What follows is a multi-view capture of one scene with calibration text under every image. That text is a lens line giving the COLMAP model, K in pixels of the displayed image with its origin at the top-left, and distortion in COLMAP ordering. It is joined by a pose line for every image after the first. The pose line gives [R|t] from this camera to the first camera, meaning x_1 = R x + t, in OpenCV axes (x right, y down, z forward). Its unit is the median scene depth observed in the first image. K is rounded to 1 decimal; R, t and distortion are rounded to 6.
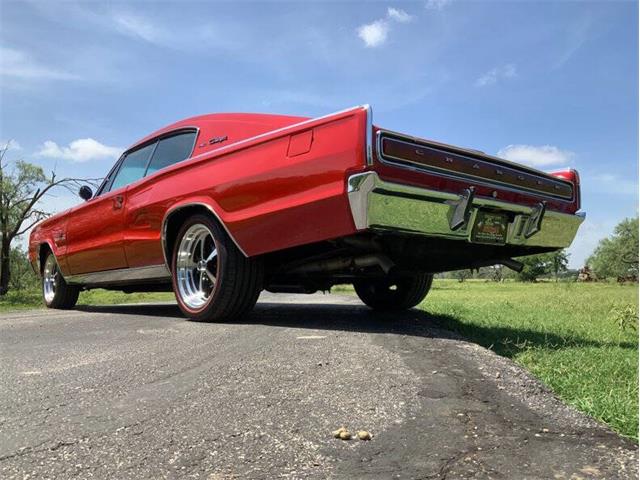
lens RADIAL K [[542.1, 0, 322.6], [0, 542.1, 242.6], [0, 0, 1]] dist [0.033224, -0.071042]
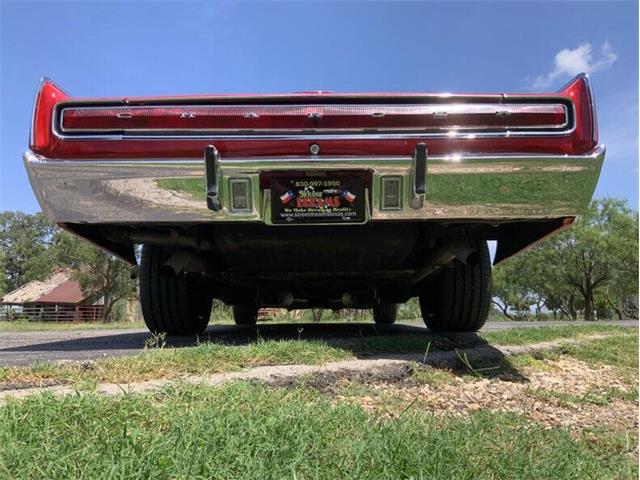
lens RADIAL K [[542.1, 0, 321.8], [0, 542.1, 236.7], [0, 0, 1]] dist [0.033224, -0.071042]
pose [[0.758746, -0.095665, -0.644324, 0.649025], [0.058247, 0.995158, -0.079165, 0.061715], [0.648777, 0.022536, 0.760644, 0.442229]]
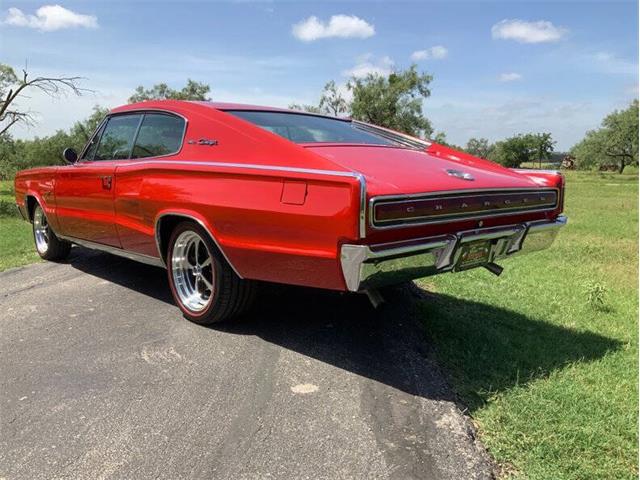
lens RADIAL K [[542.1, 0, 323.2], [0, 542.1, 242.4], [0, 0, 1]] dist [0.033224, -0.071042]
pose [[0.999541, 0.003587, 0.030097, -0.012783], [-0.010037, 0.976116, 0.217019, -0.242339], [-0.028599, -0.217221, 0.975703, -0.009335]]
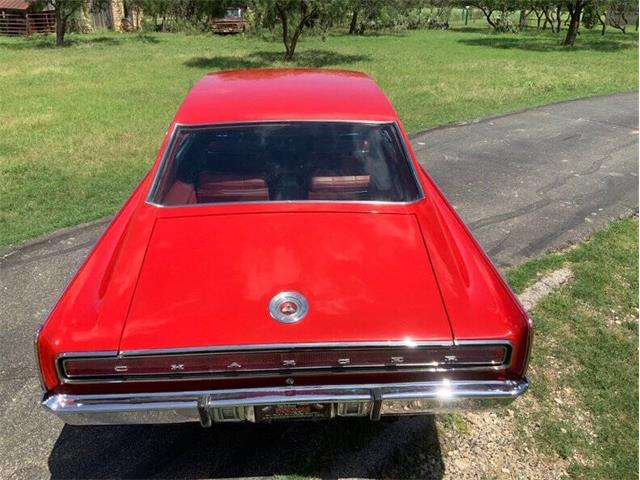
lens RADIAL K [[542.1, 0, 320.3], [0, 542.1, 239.7], [0, 0, 1]] dist [0.033224, -0.071042]
pose [[0.786855, 0.259253, -0.560043, 0.646882], [0.042978, 0.882260, 0.468796, -0.555971], [0.615640, -0.392944, 0.683068, 0.502312]]
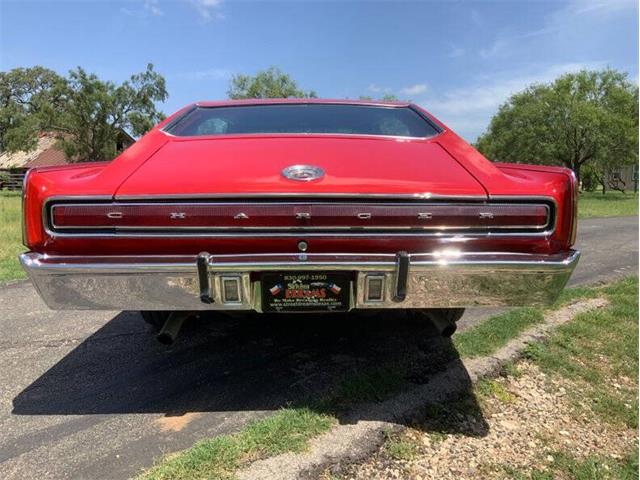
lens RADIAL K [[542.1, 0, 321.9], [0, 542.1, 237.7], [0, 0, 1]] dist [0.033224, -0.071042]
pose [[0.771448, 0.078265, -0.631461, 0.673139], [0.044195, 0.983419, 0.175880, -0.192004], [0.634756, -0.163590, 0.755197, 0.438206]]
